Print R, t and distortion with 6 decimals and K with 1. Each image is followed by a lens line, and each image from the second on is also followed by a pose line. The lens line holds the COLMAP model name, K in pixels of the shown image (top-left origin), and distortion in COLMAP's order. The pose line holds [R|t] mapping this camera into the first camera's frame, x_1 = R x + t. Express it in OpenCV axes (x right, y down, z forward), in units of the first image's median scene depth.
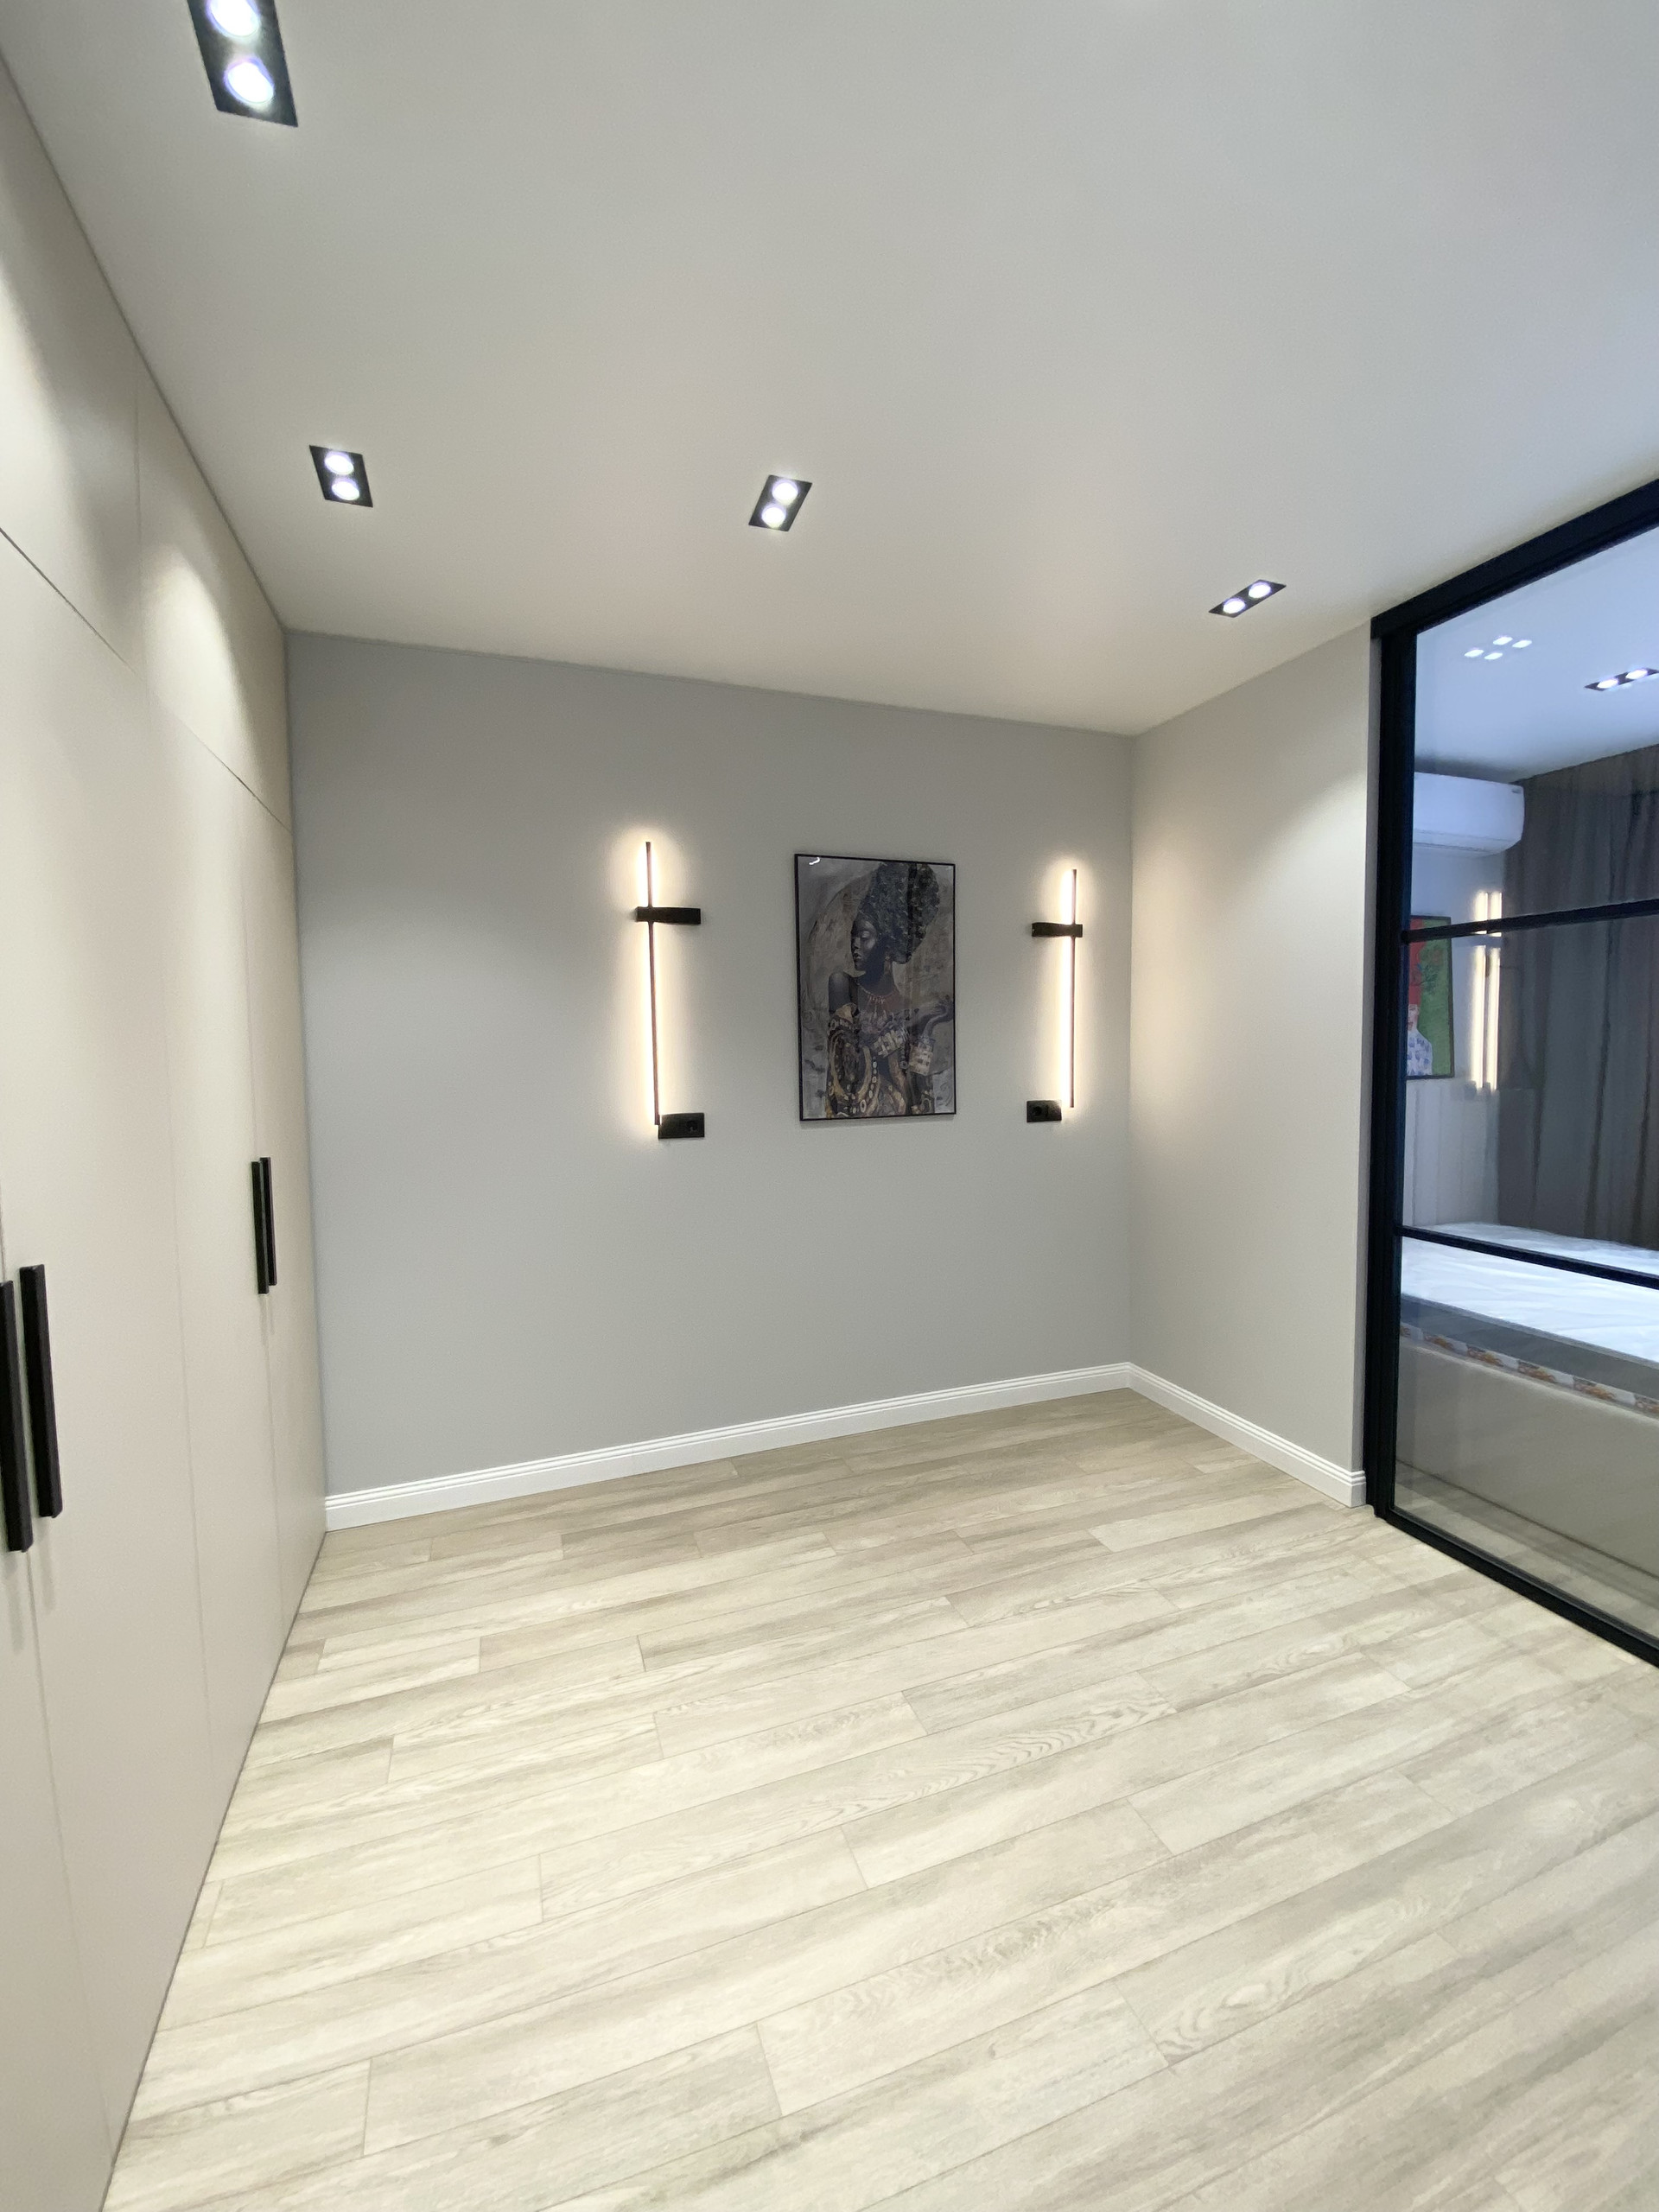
lens RADIAL K [[899.1, 0, 831.5], [0, 899.1, 1100.0], [0, 0, 1]] dist [0.018103, -0.019428]
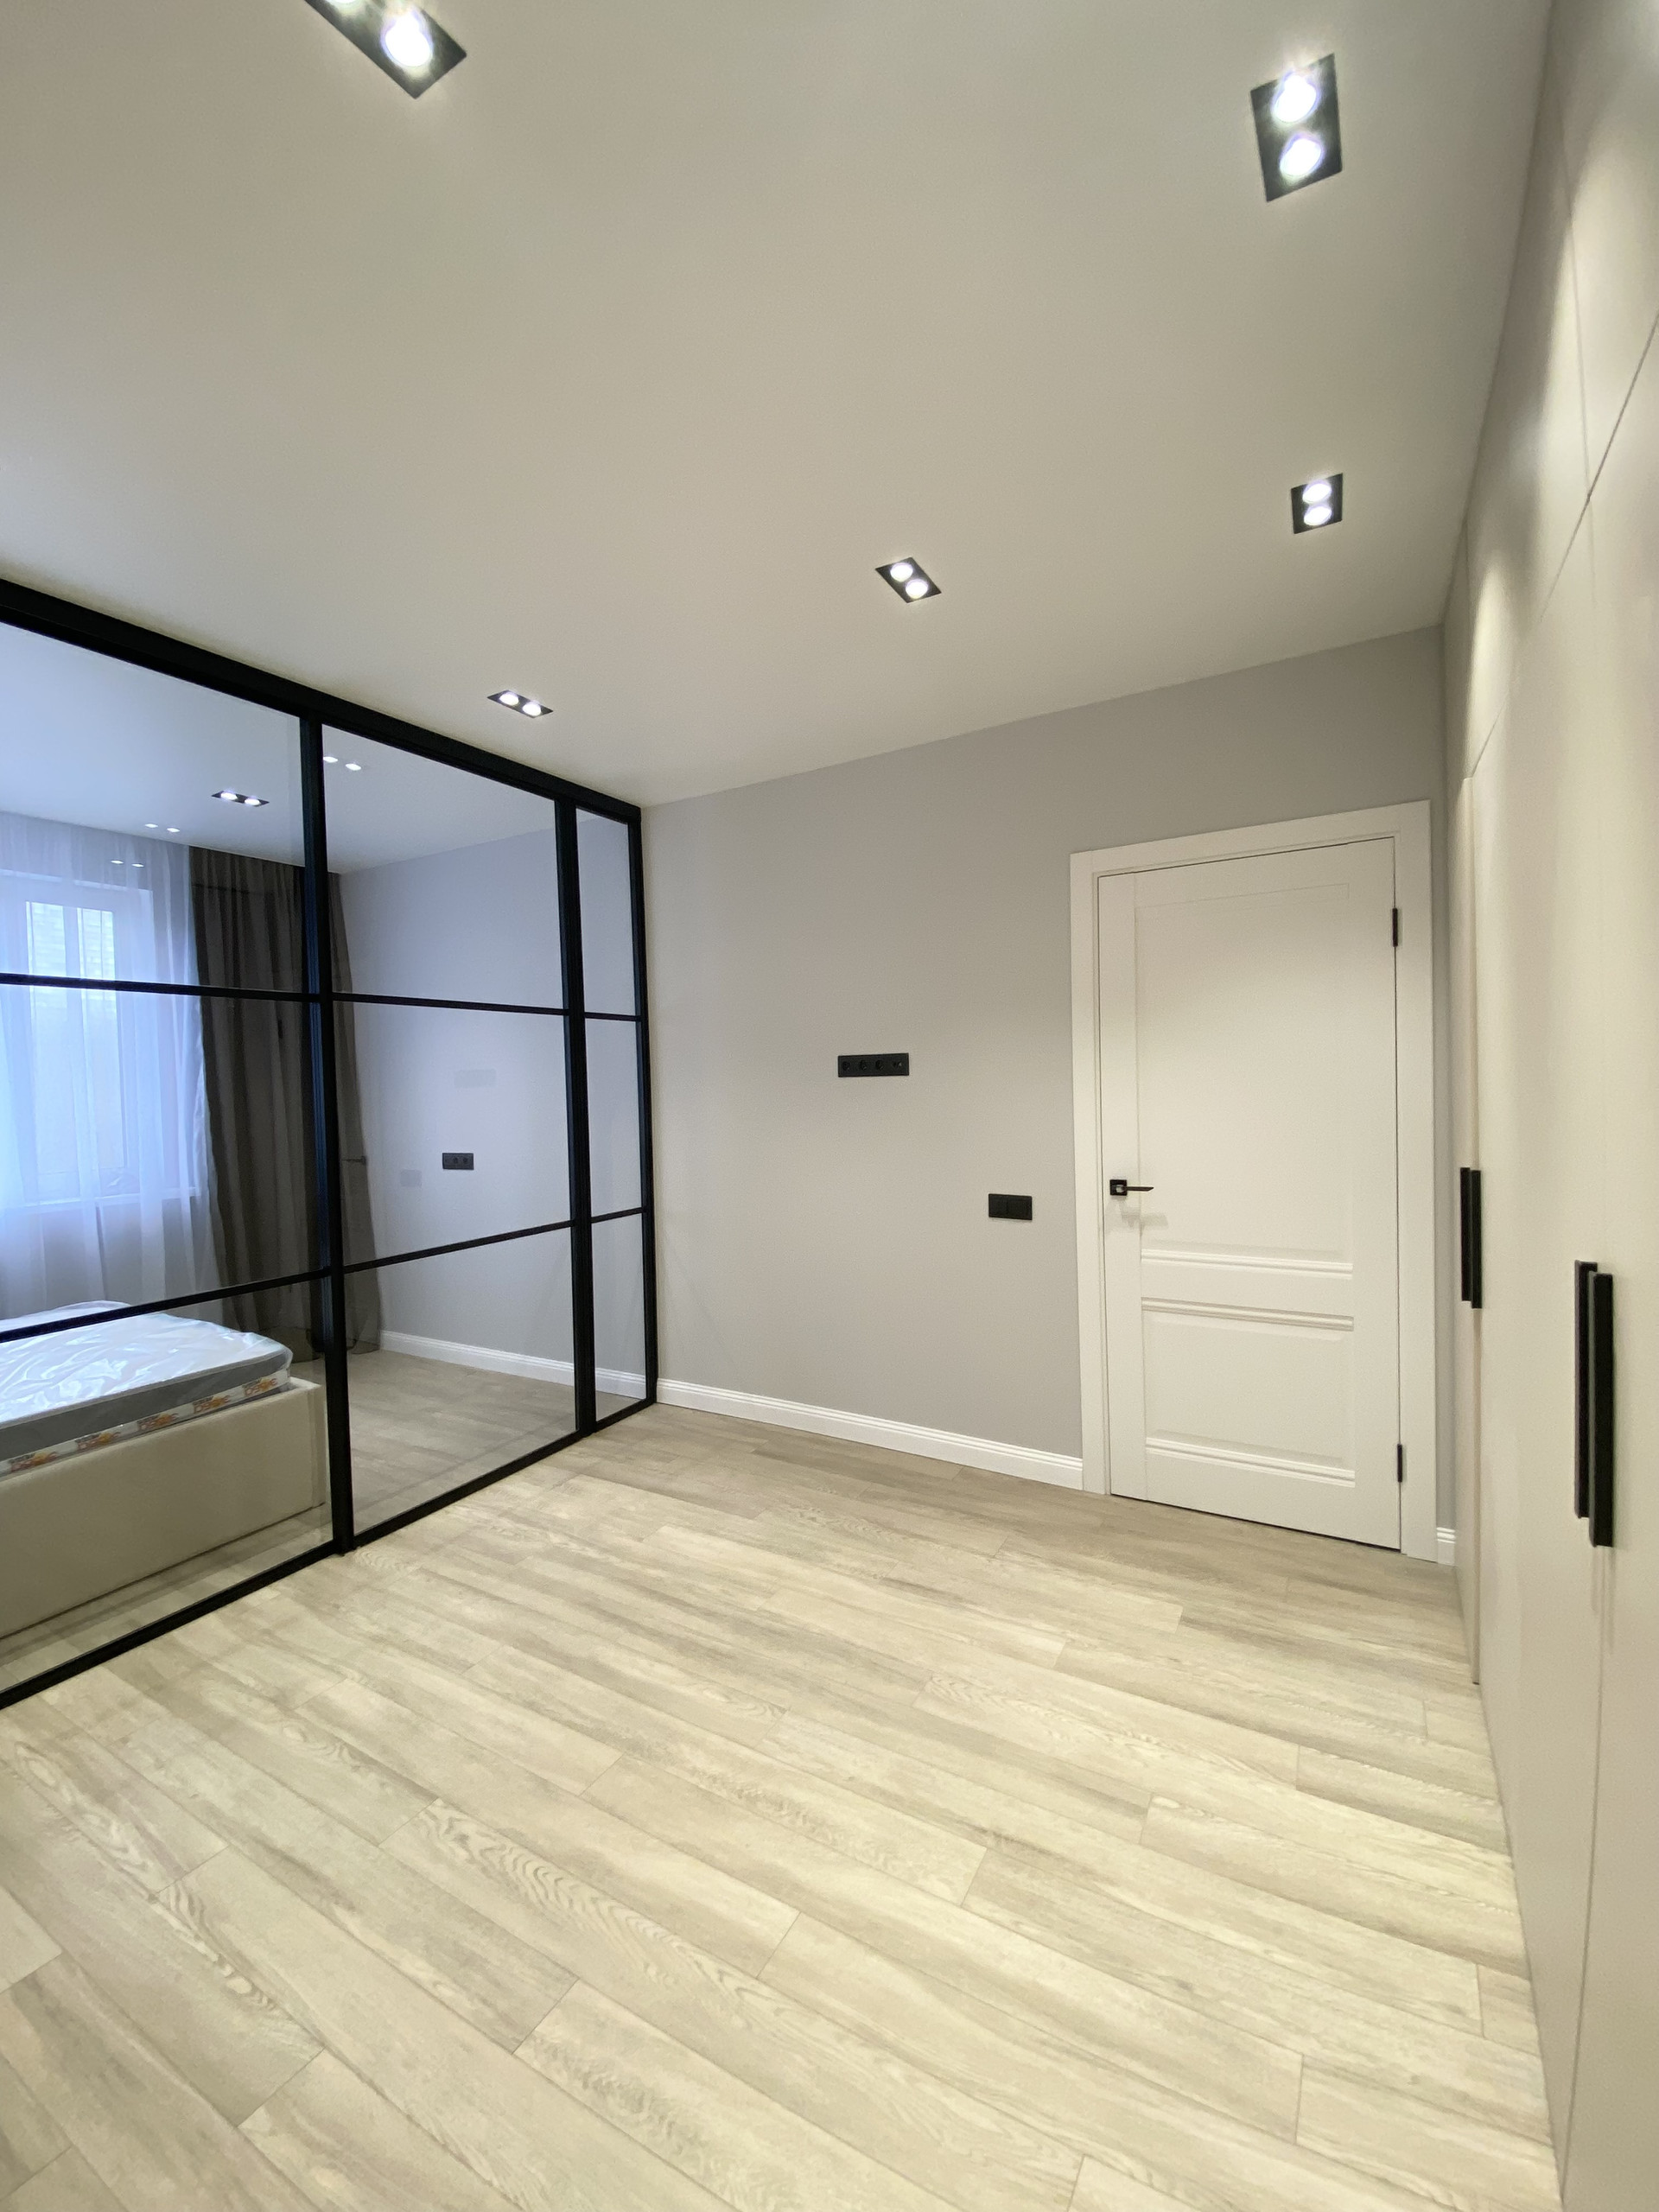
lens RADIAL K [[899.1, 0, 831.5], [0, 899.1, 1100.0], [0, 0, 1]] dist [0.018103, -0.019428]
pose [[-0.643727, 0.014702, 0.765114, -0.496871], [0.084225, 0.995102, 0.051741, -0.048726], [-0.760607, 0.097749, -0.641812, 0.995452]]
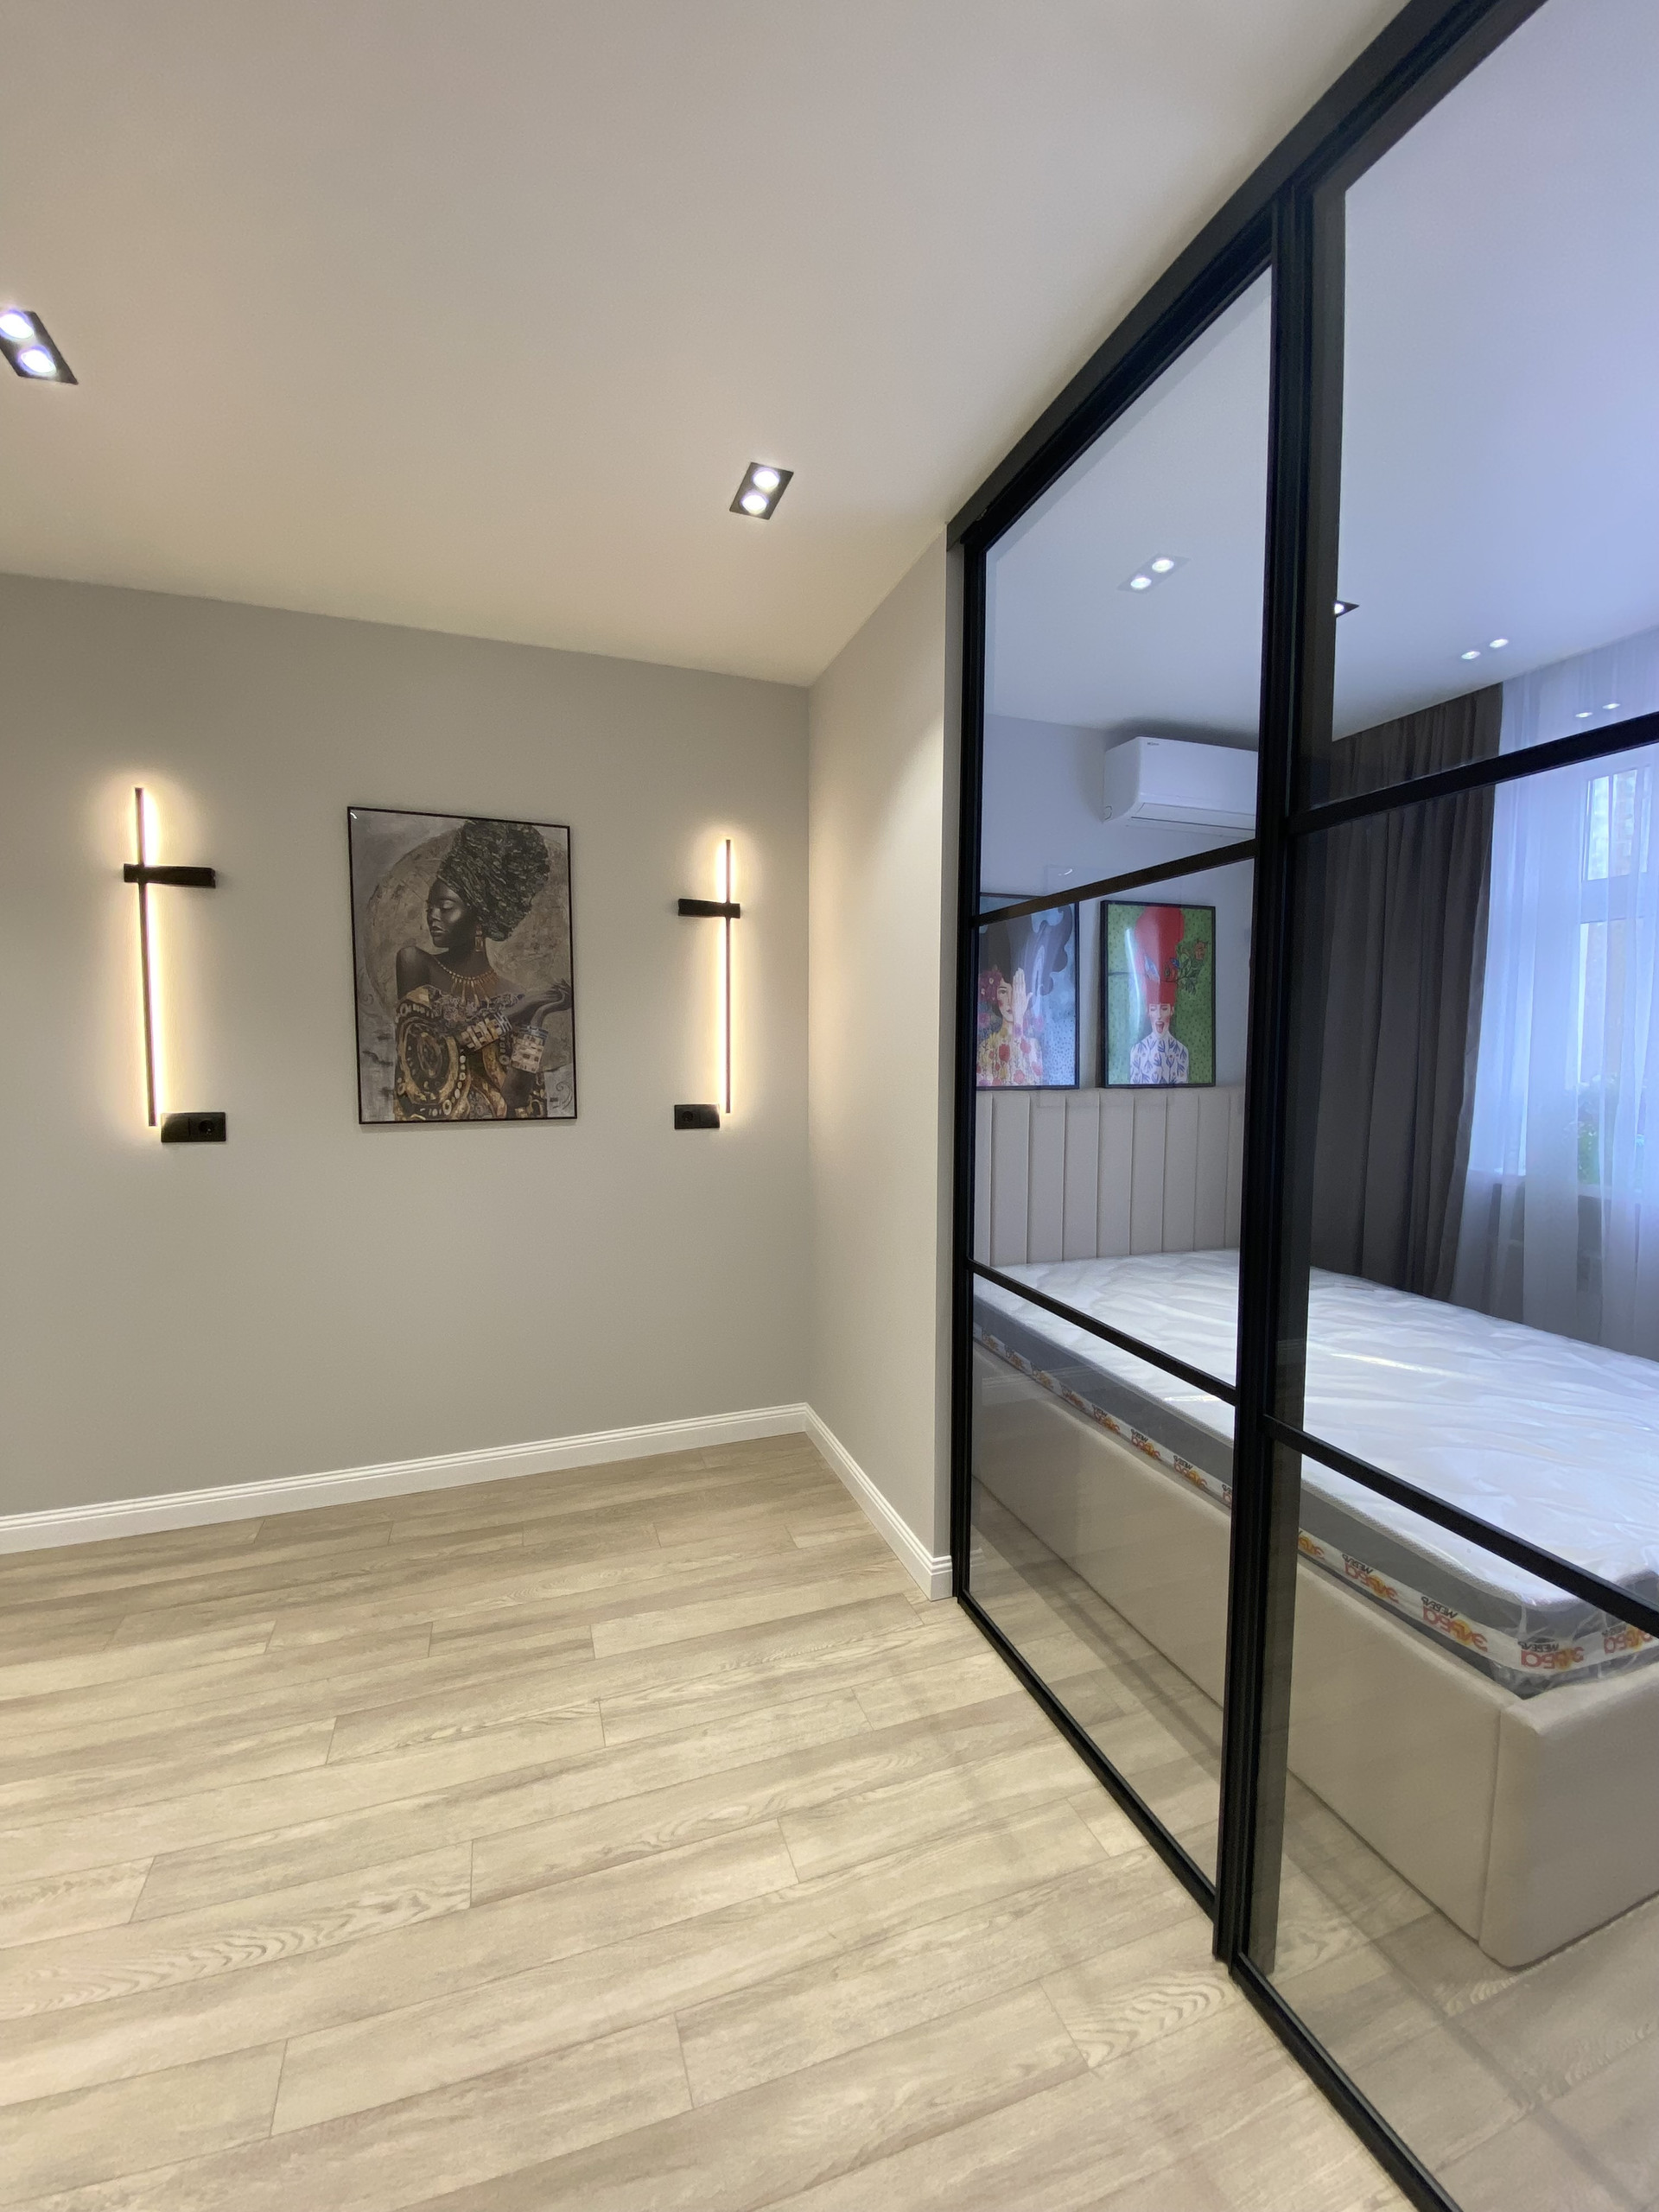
lens RADIAL K [[899.1, 0, 831.5], [0, 899.1, 1100.0], [0, 0, 1]] dist [0.018103, -0.019428]
pose [[0.999812, 0.019037, -0.003735, 0.555483], [-0.019024, 0.999813, 0.003487, -0.013642], [0.003801, -0.003415, 0.999987, 0.195416]]
